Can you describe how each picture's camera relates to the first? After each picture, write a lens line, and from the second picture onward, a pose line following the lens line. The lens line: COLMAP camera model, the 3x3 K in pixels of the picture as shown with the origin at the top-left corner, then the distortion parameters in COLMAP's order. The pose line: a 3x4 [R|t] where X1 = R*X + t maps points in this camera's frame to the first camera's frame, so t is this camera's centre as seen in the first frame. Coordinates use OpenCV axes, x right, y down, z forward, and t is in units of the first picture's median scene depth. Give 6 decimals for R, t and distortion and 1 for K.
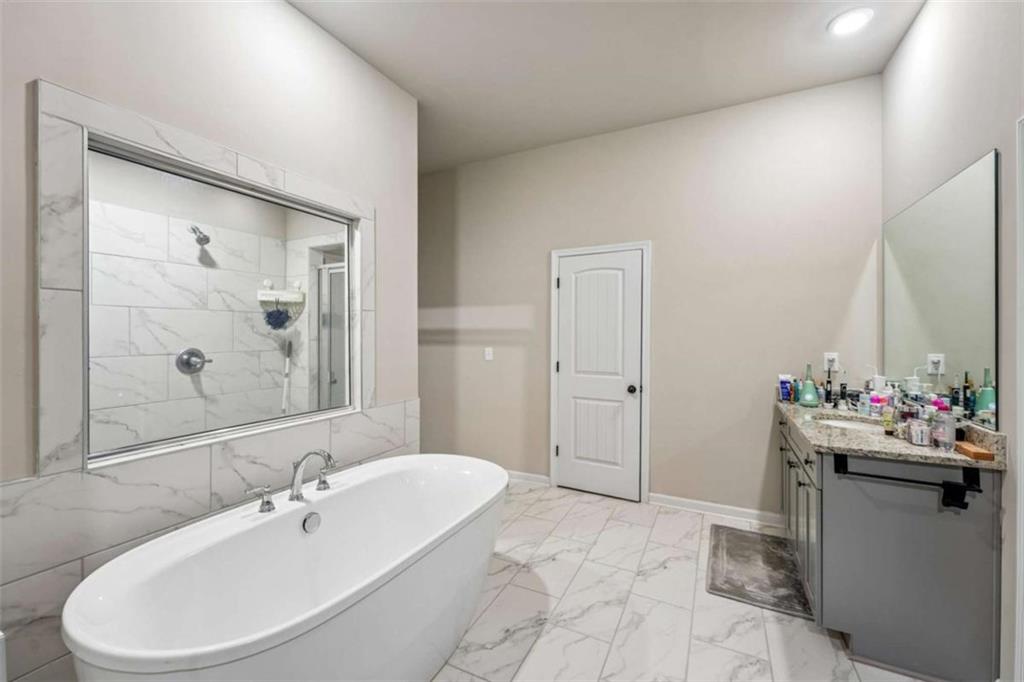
lens RADIAL K [[408.0, 0, 521.9], [0, 408.0, 336.9], [0, 0, 1]] dist [-0.000057, -0.000010]
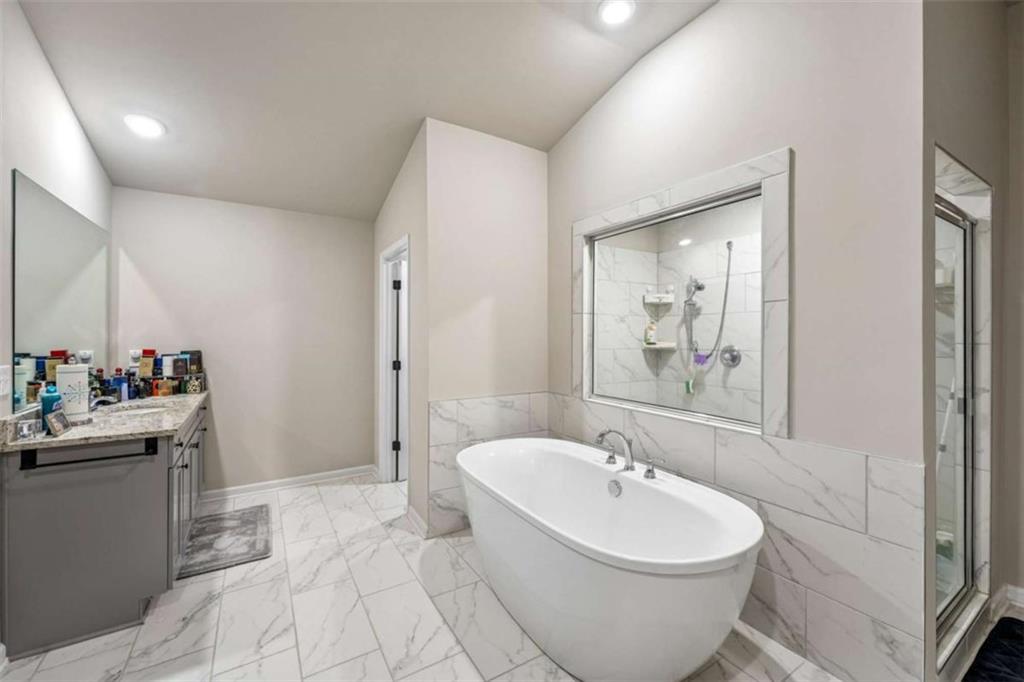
lens RADIAL K [[428.6, 0, 512.4], [0, 428.6, 337.0], [0, 0, 1]] dist [0.000059, 0.000027]
pose [[-0.541415, 0.006067, -0.840734, 0.490775], [-0.004514, 0.999939, 0.010122, -0.005945], [0.840744, 0.009275, -0.541354, 0.969791]]
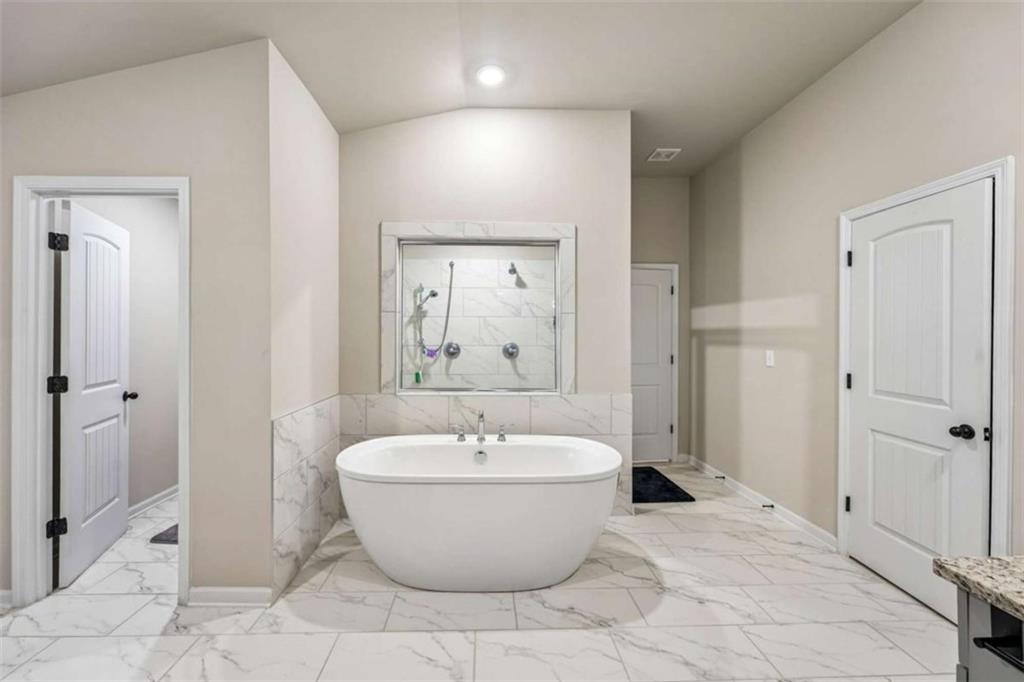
lens RADIAL K [[428.6, 0, 512.4], [0, 428.6, 337.0], [0, 0, 1]] dist [0.000059, 0.000027]
pose [[0.491069, 0.007095, -0.871092, 0.619611], [-0.010404, 0.999943, 0.002279, 0.004732], [0.871058, 0.007943, 0.491115, 0.219227]]
